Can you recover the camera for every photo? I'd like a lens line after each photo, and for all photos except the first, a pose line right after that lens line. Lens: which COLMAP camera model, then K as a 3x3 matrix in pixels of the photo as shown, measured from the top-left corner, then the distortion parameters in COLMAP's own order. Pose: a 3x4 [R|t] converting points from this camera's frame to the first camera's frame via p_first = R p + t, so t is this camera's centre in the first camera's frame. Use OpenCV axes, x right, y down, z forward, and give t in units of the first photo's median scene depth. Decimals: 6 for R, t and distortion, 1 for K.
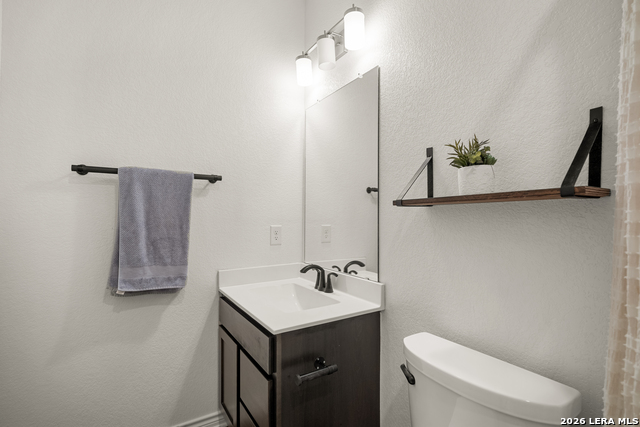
lens RADIAL K [[298.7, 0, 318.4], [0, 298.7, 213.6], [0, 0, 1]] dist [-0.000849, -0.002027]
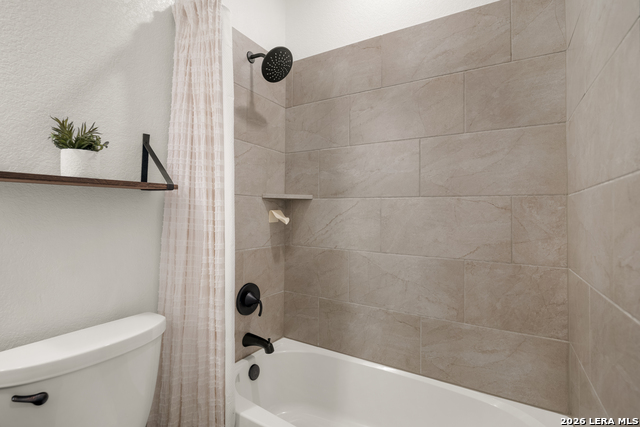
lens RADIAL K [[298.7, 0, 318.9], [0, 298.7, 211.9], [0, 0, 1]] dist [-0.000849, -0.002027]
pose [[-0.444187, -0.012795, 0.895843, -0.791562], [-0.017976, 0.999824, 0.005367, 0.036235], [-0.895754, -0.013720, -0.444339, 0.742621]]
